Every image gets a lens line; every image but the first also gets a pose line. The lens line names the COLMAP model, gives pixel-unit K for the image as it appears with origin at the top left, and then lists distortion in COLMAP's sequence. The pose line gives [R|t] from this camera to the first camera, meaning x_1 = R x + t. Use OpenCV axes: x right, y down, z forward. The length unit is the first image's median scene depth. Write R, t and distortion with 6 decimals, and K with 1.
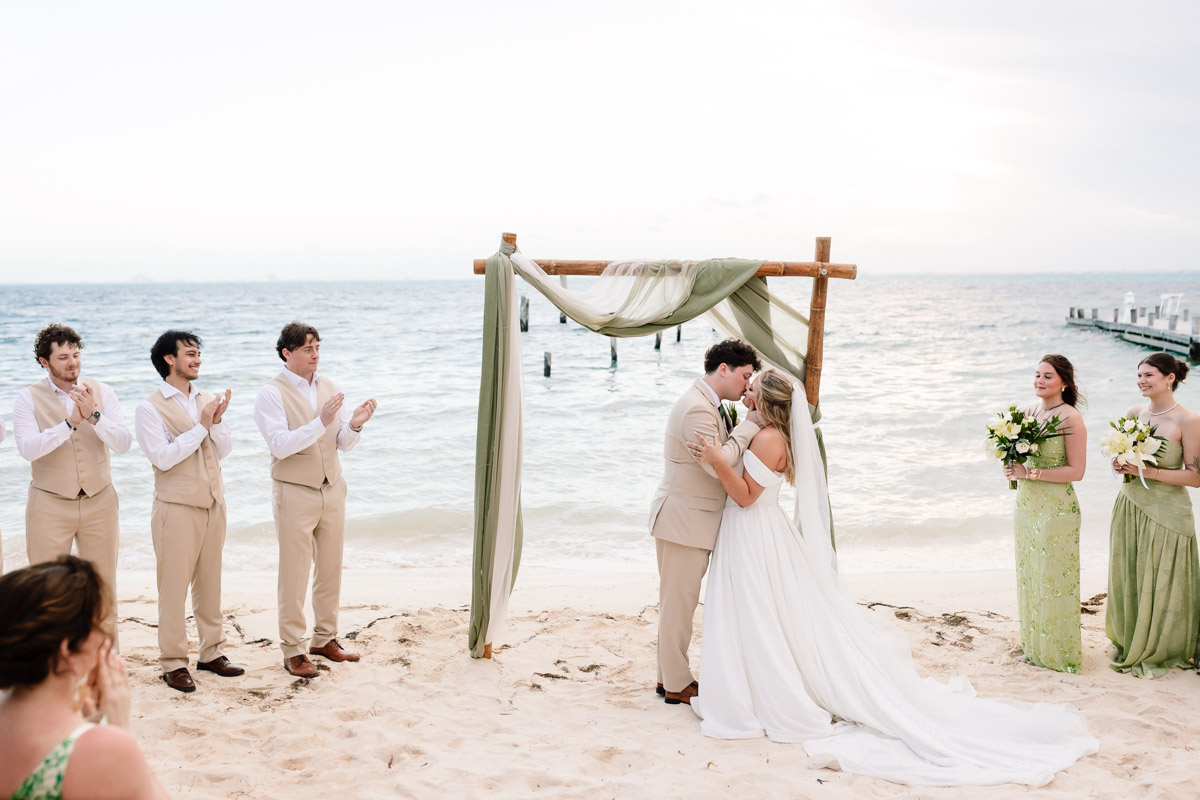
lens RADIAL K [[1189.0, 0, 595.3], [0, 1189.0, 405.5], [0, 0, 1]] dist [0.026960, 0.000000]
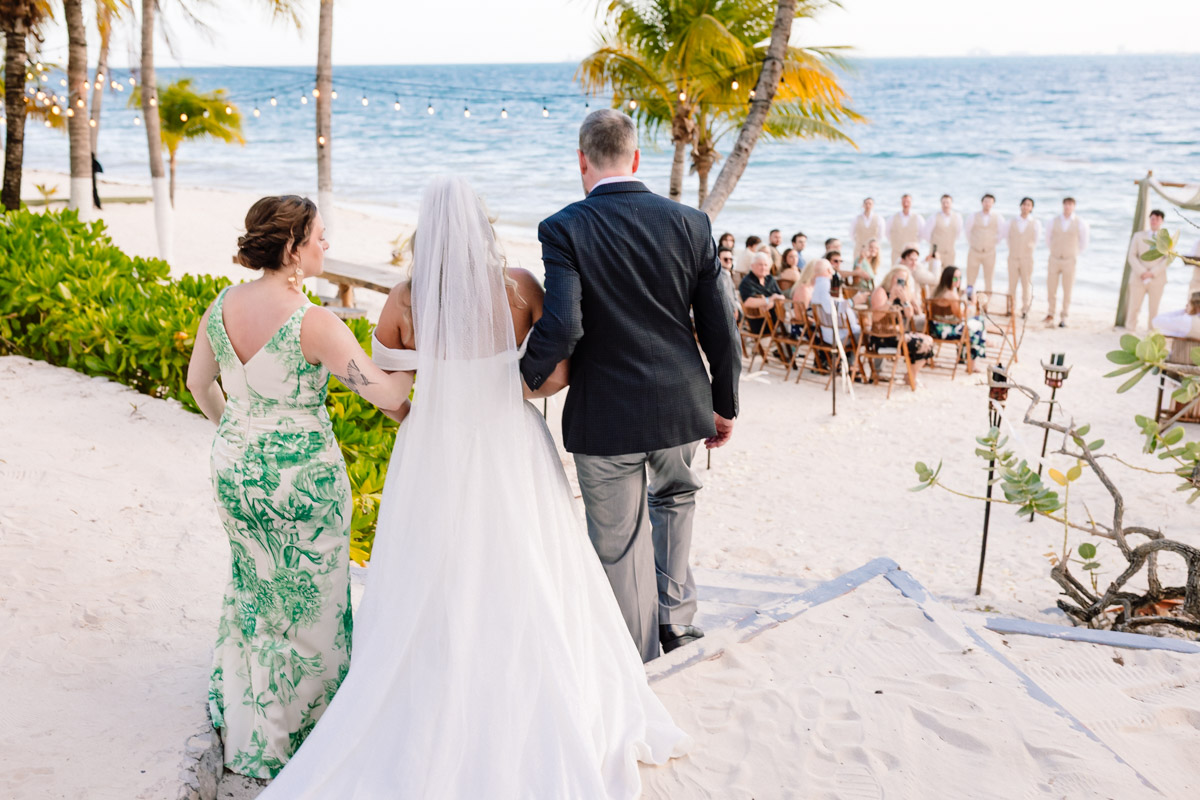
lens RADIAL K [[1189.0, 0, 597.9], [0, 1189.0, 395.9], [0, 0, 1]] dist [0.026960, 0.000000]
pose [[0.795429, 0.169378, -0.581897, 0.594122], [-0.067113, 0.978864, 0.193185, -0.083974], [0.602320, -0.114612, 0.789984, -1.942269]]
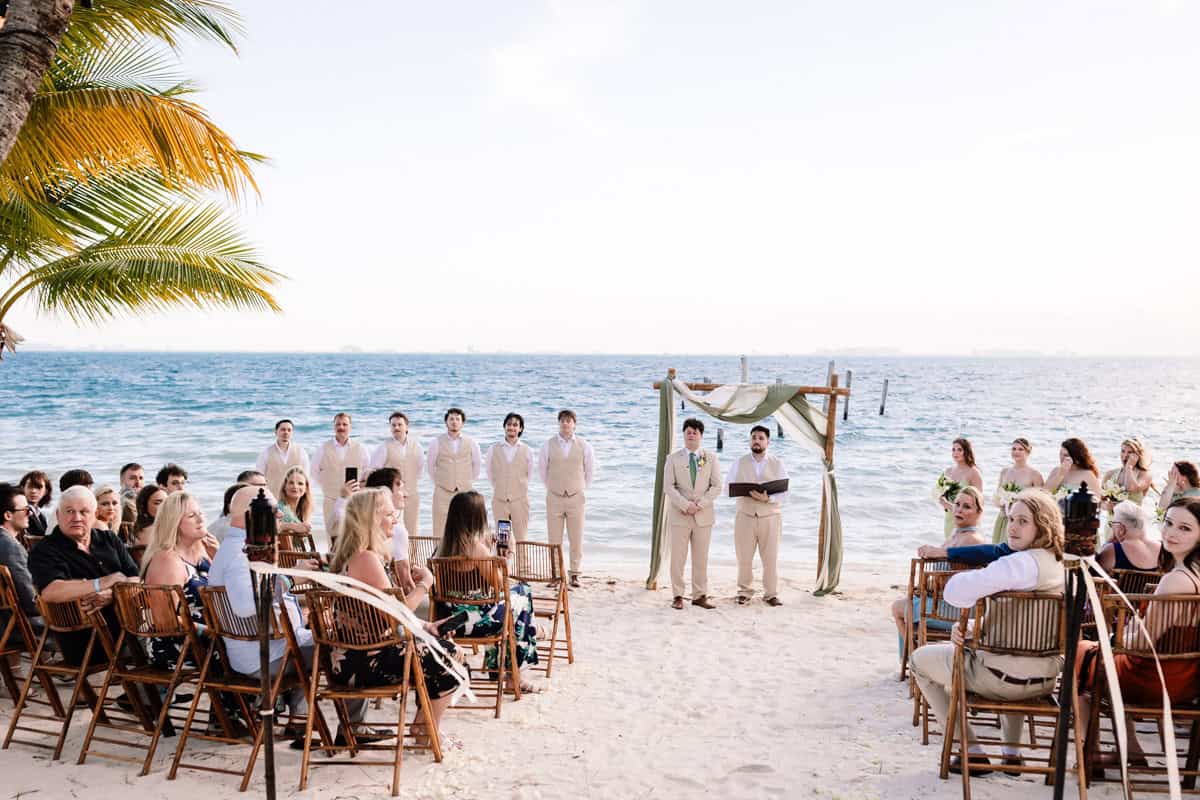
lens RADIAL K [[1189.0, 0, 595.6], [0, 1189.0, 393.3], [0, 0, 1]] dist [0.026960, 0.000000]
pose [[0.987795, 0.023362, -0.153998, 0.106716], [-0.034373, 0.997008, -0.069230, 0.036299], [0.151920, 0.073678, 0.985643, -0.953515]]
